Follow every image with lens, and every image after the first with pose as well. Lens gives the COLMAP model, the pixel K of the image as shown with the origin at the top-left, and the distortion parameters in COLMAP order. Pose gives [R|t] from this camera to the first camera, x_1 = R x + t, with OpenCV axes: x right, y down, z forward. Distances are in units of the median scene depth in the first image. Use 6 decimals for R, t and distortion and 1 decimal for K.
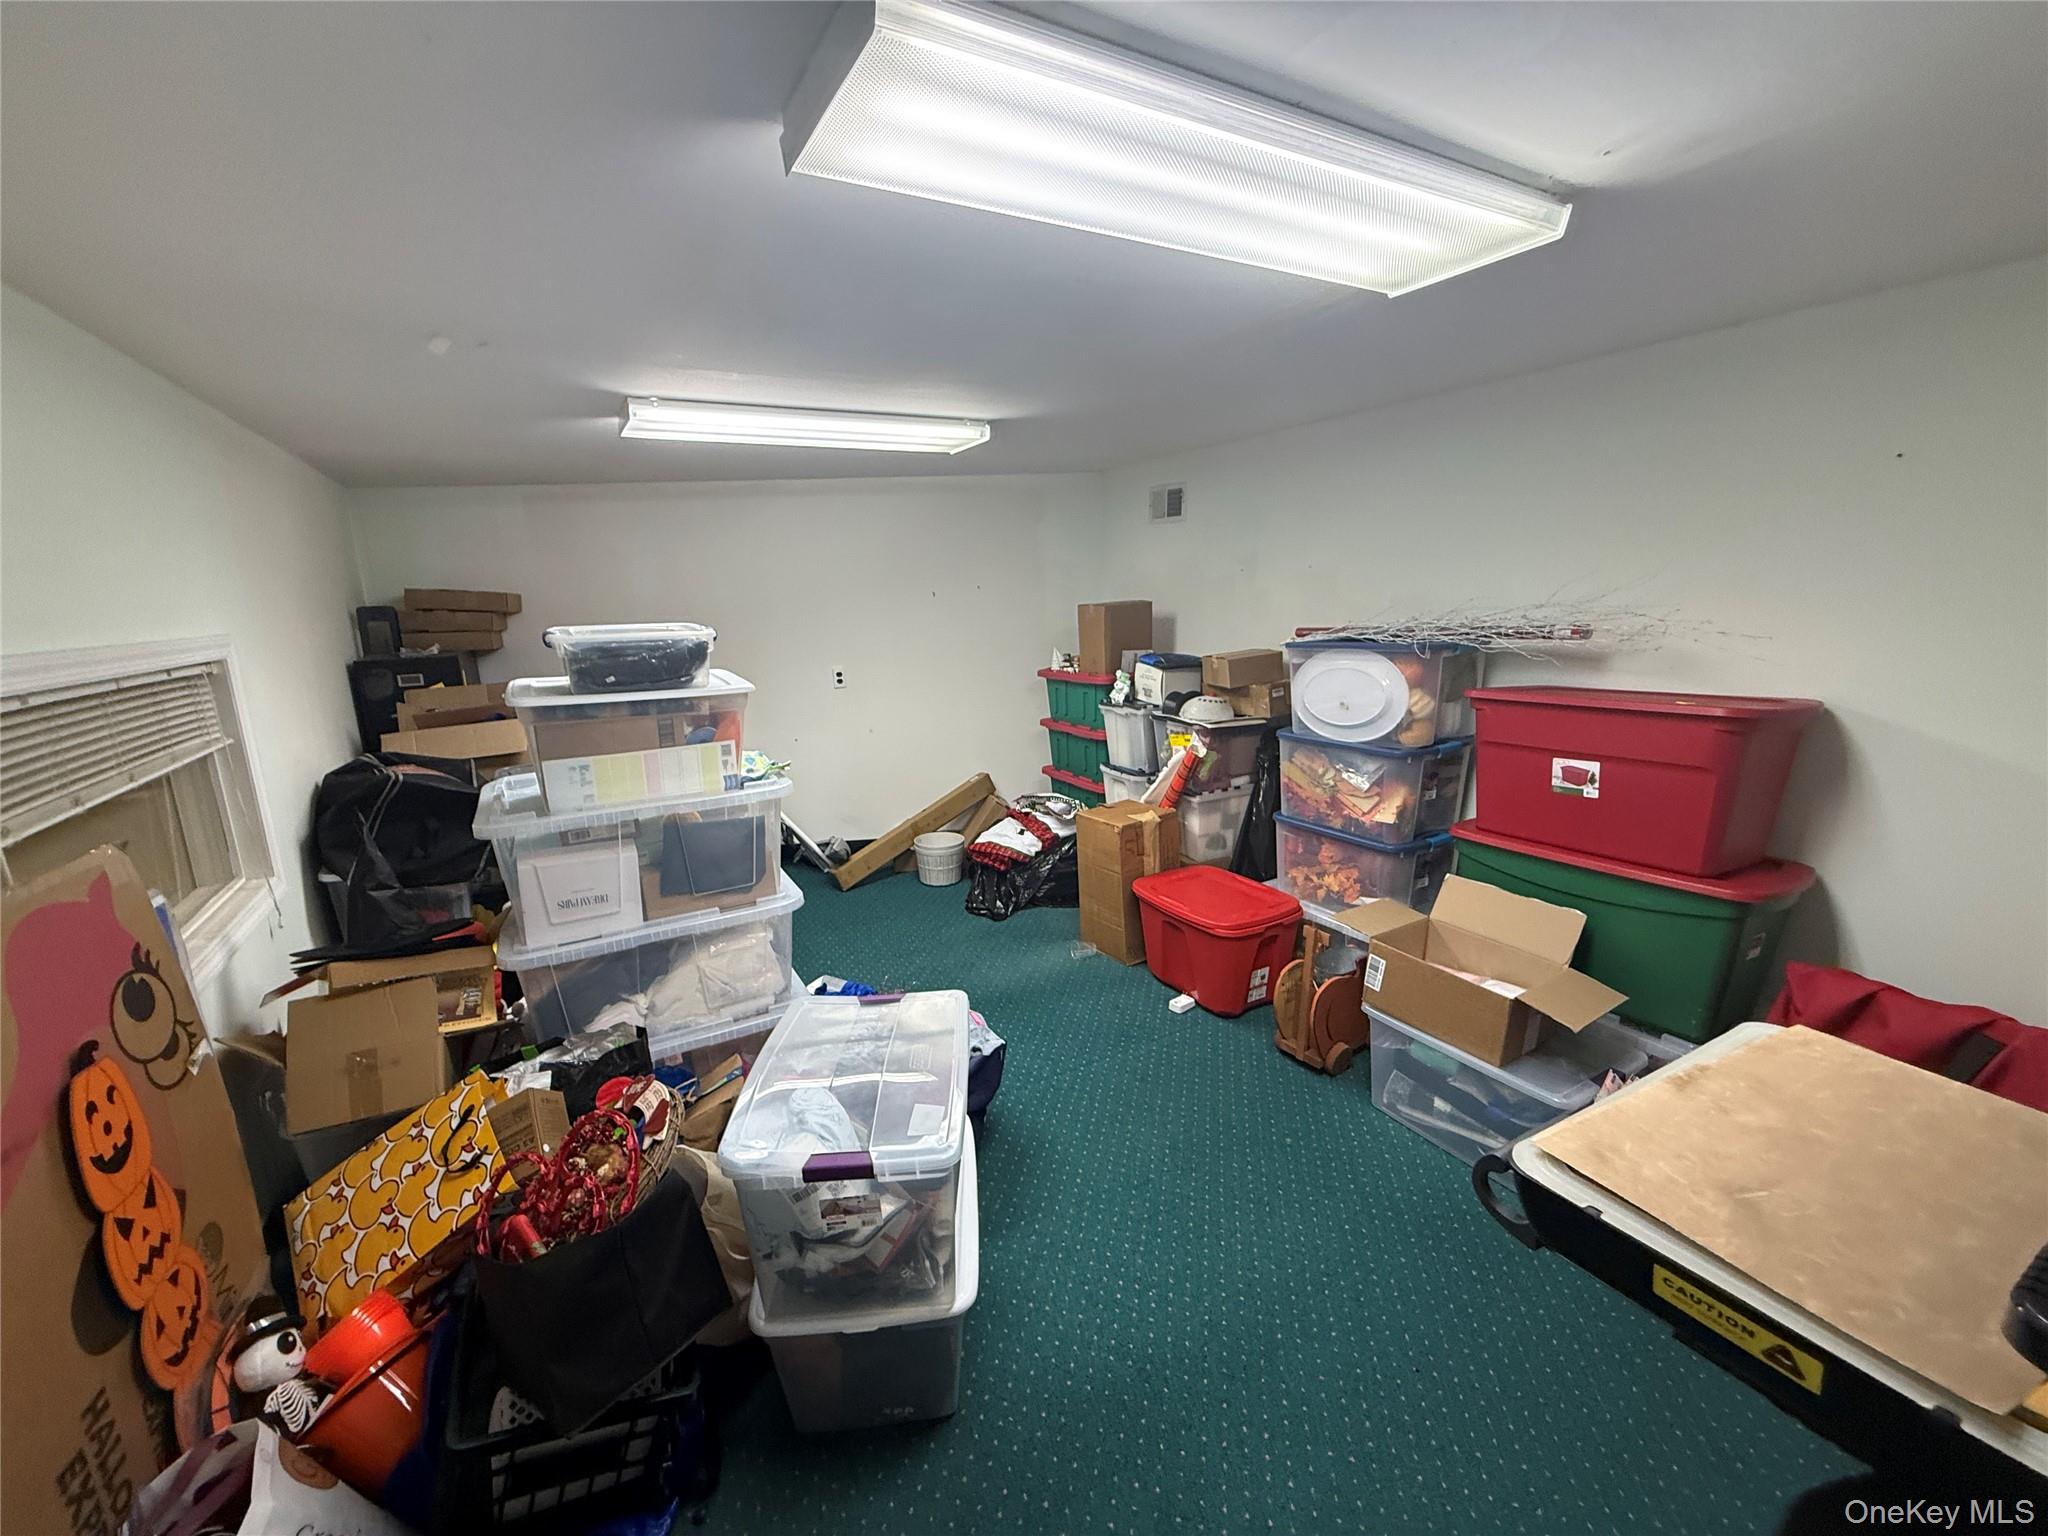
lens RADIAL K [[810.0, 0, 1013.9], [0, 810.0, 767.6], [0, 0, 1]] dist [0.001856, 0.000119]
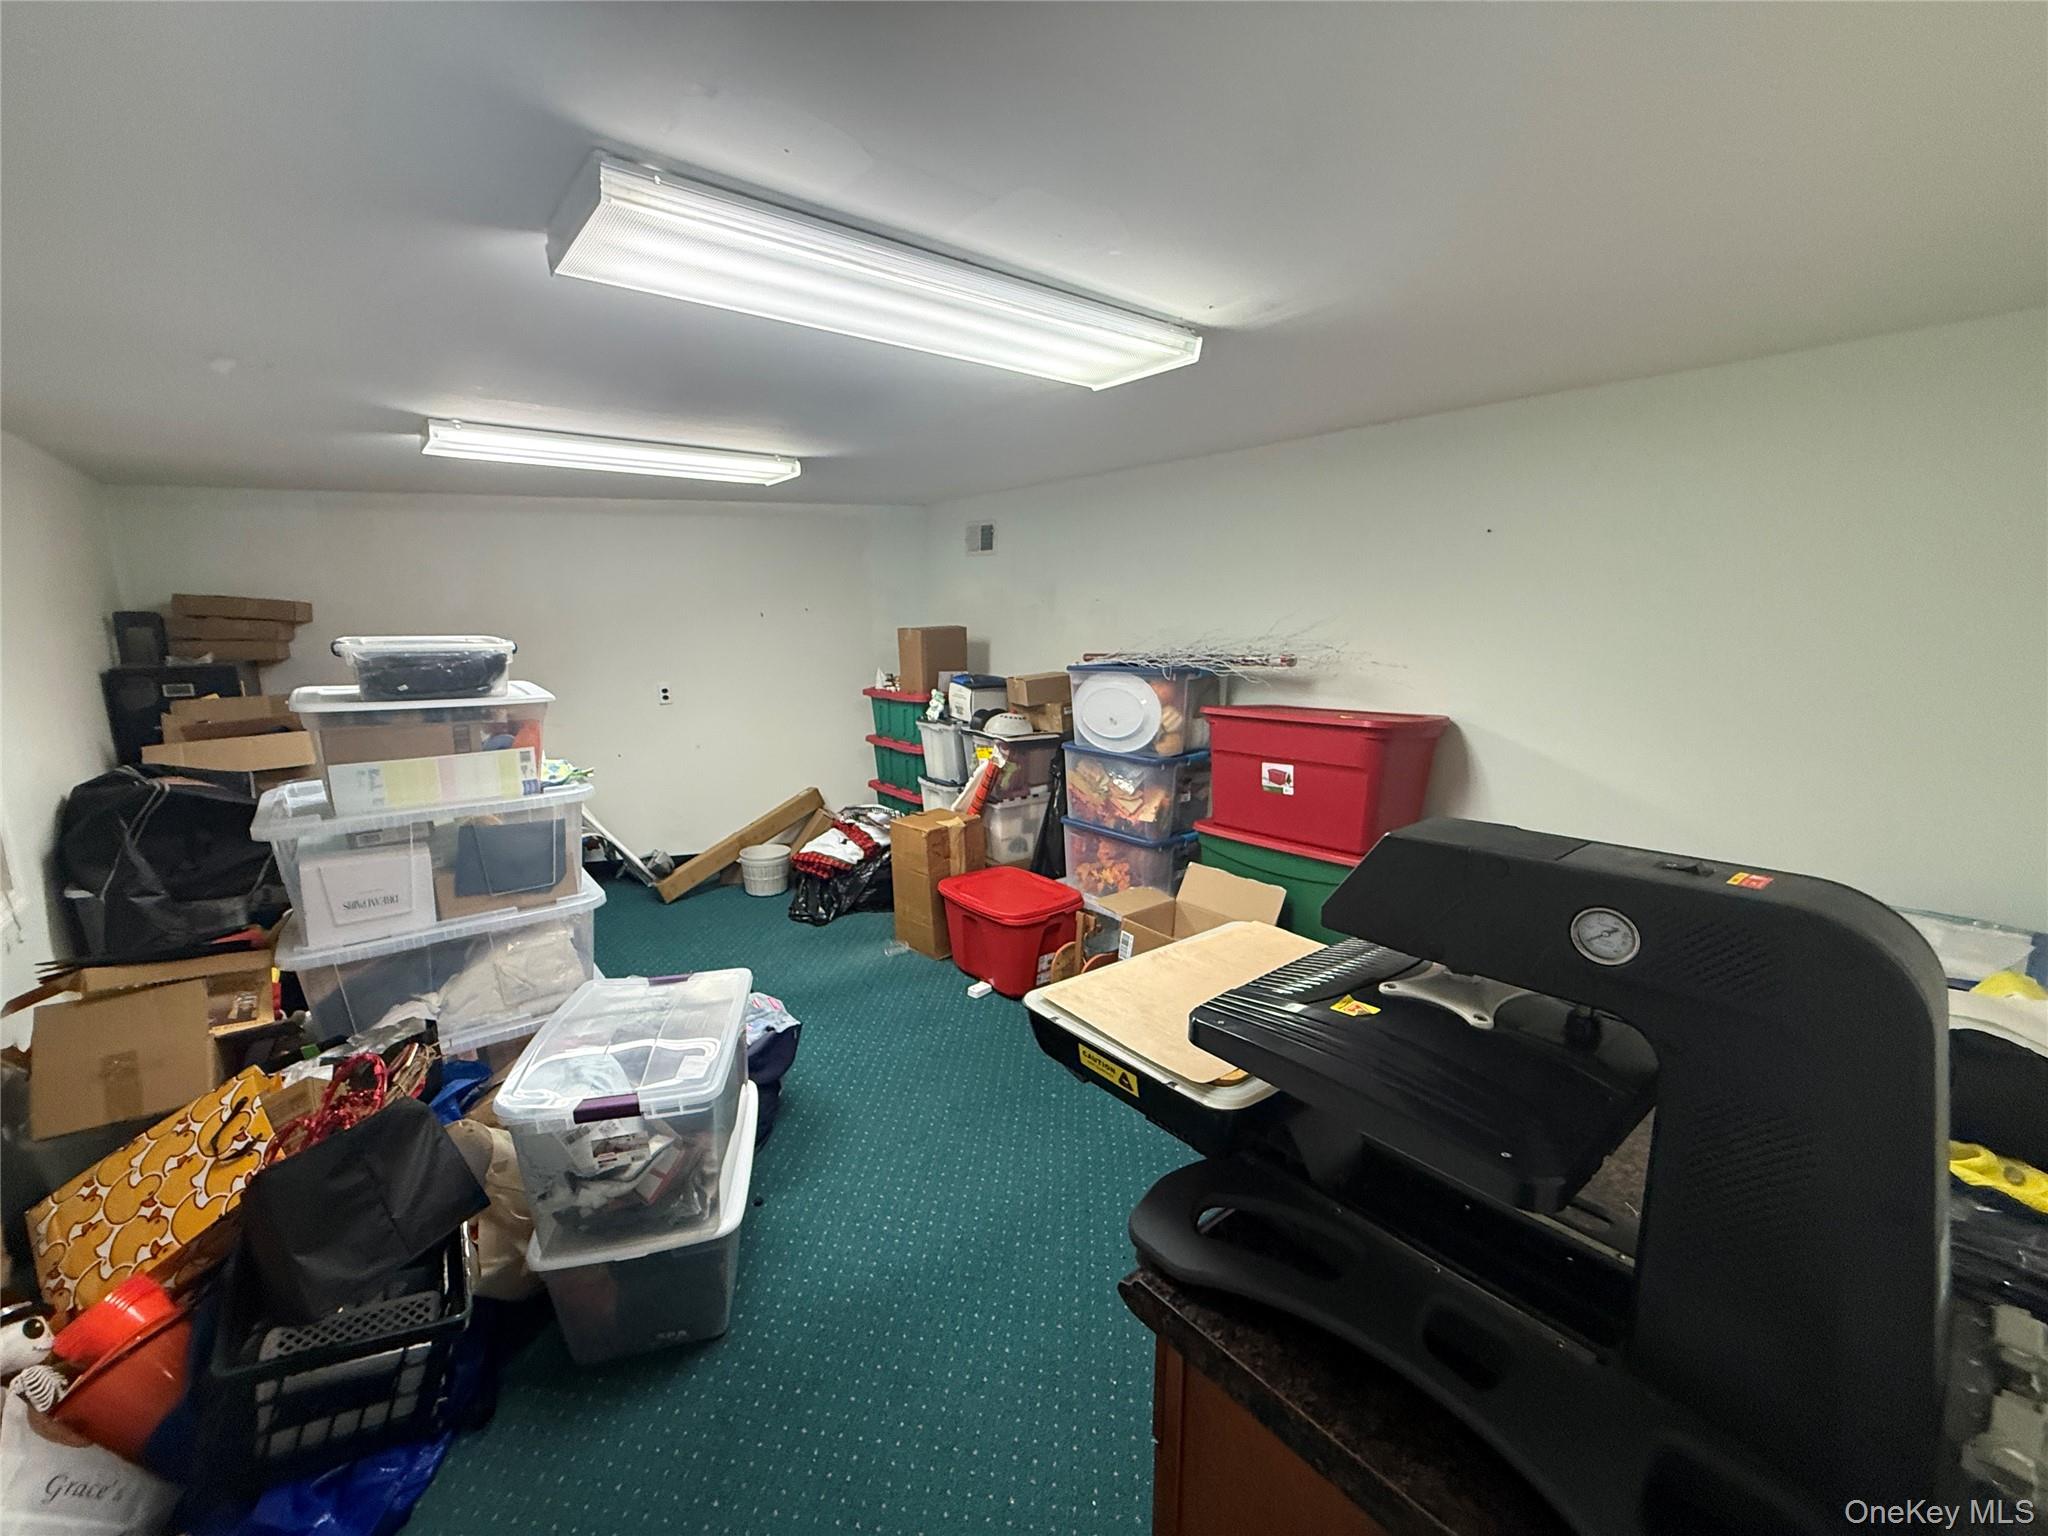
lens RADIAL K [[814.4, 0, 1015.1], [0, 814.4, 767.8], [0, 0, 1]] dist [0.000065, 0.000556]
pose [[0.986478, -0.003382, 0.163858, 0.101639], [0.008188, 0.999555, -0.028669, 0.029014], [-0.163688, 0.029623, 0.986067, -0.152814]]
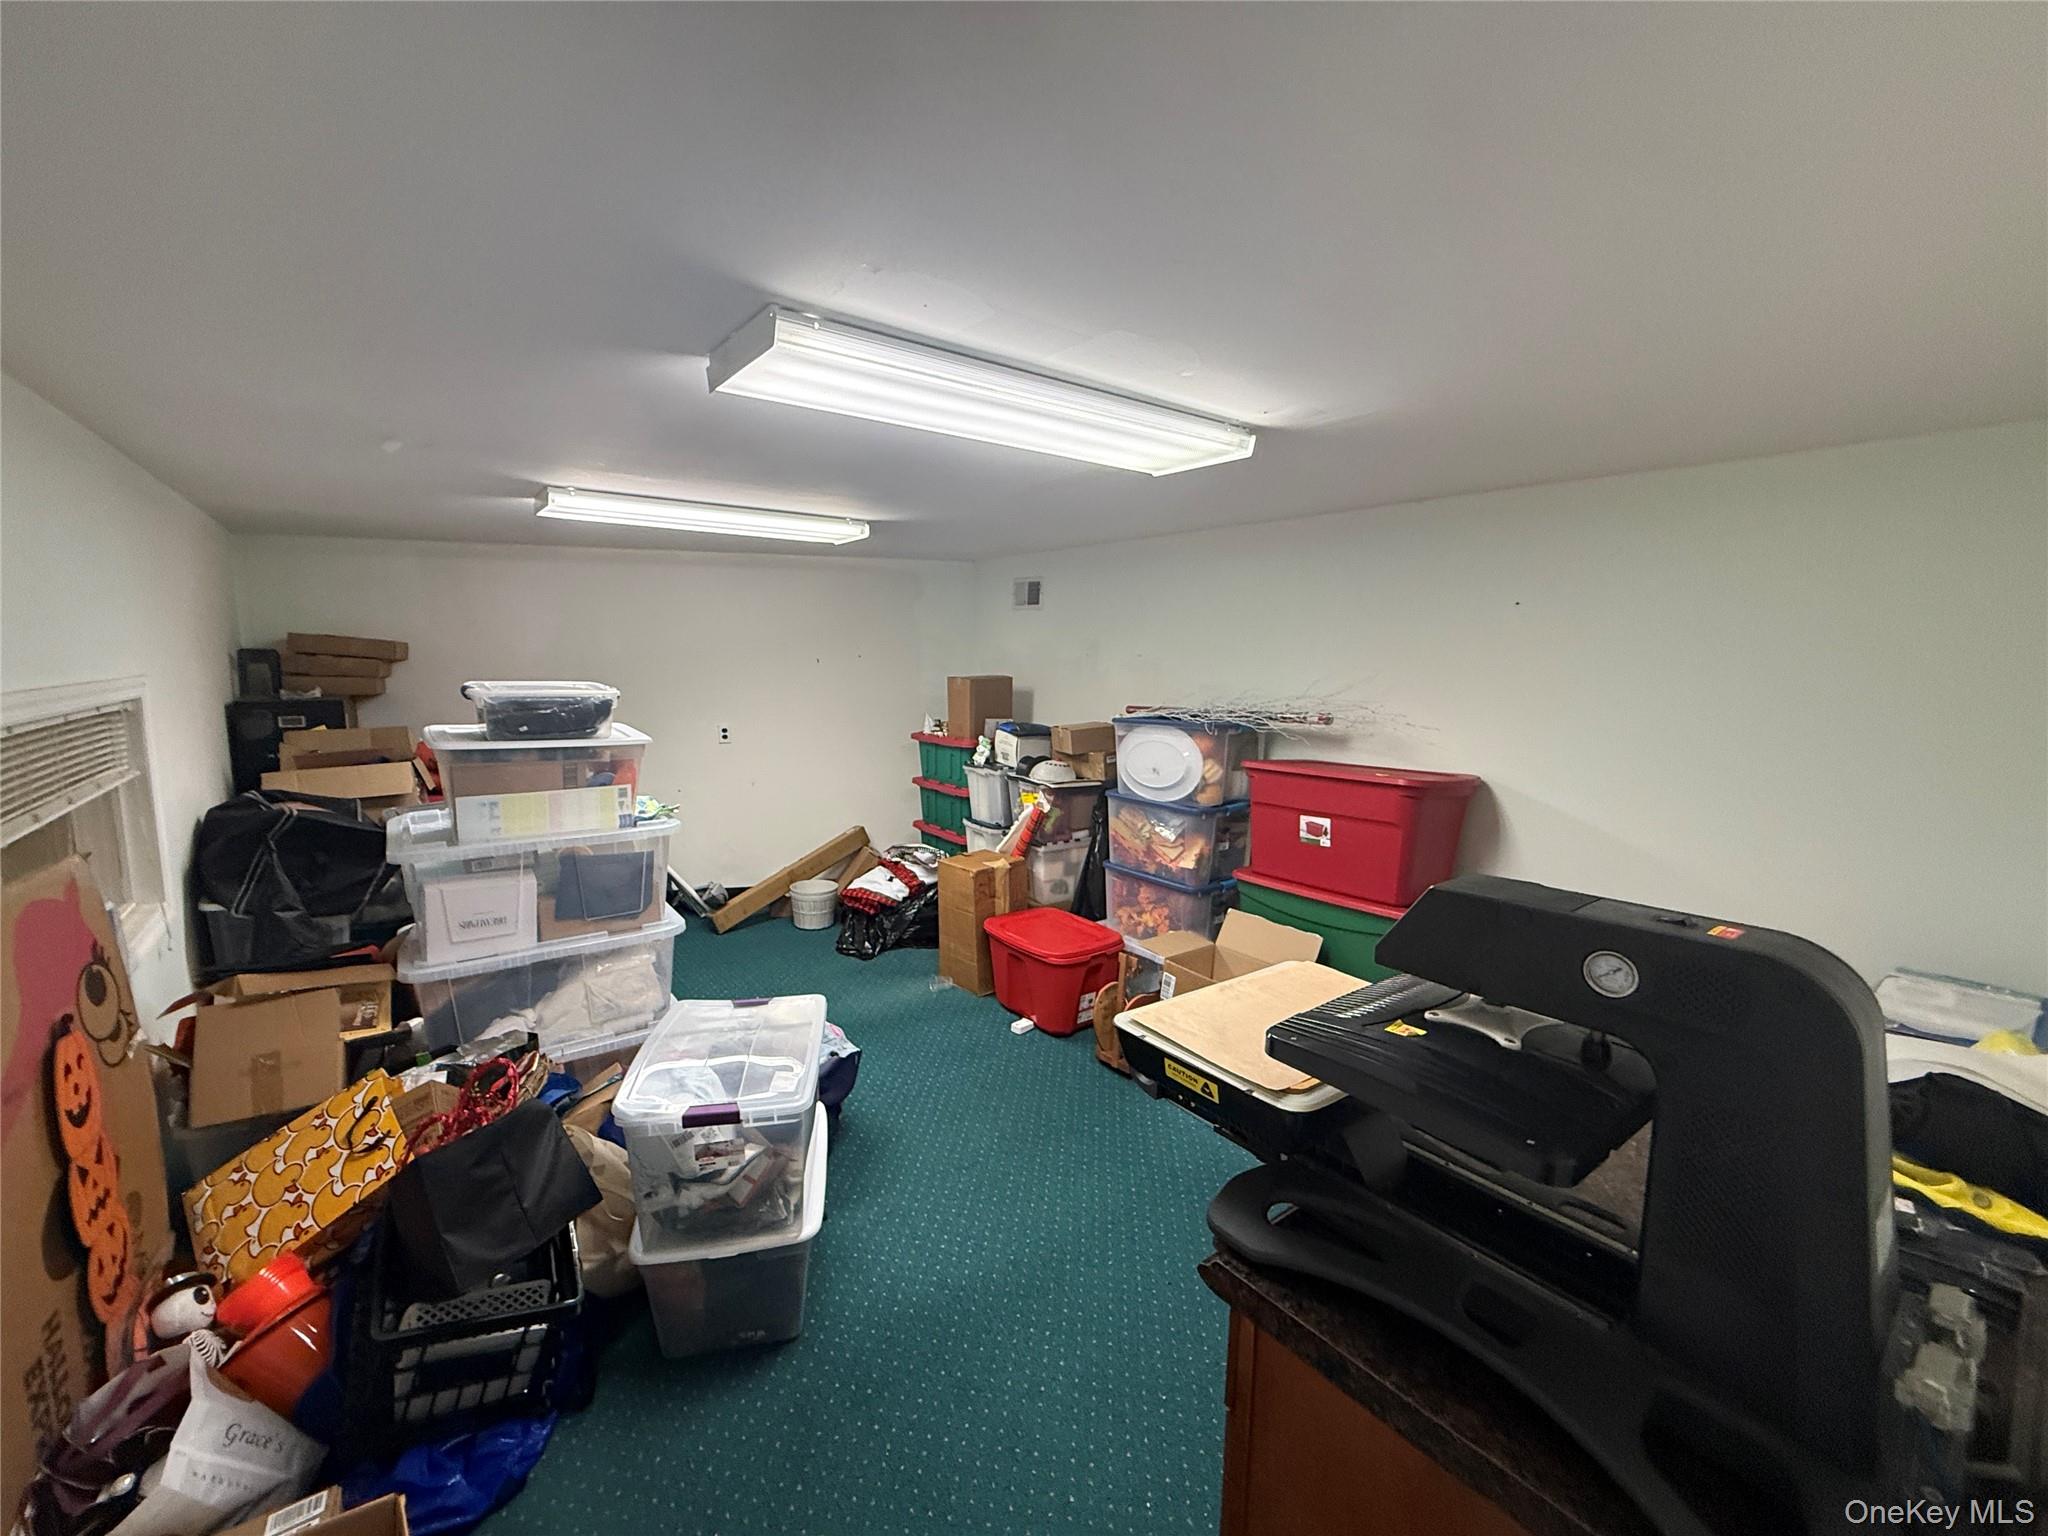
lens RADIAL K [[814.4, 0, 1015.1], [0, 814.4, 767.8], [0, 0, 1]] dist [0.000065, 0.000556]
pose [[0.990318, 0.029275, 0.135692, 0.040810], [-0.018638, 0.996699, -0.079012, 0.024377], [-0.137557, 0.075718, 0.987595, -0.228828]]
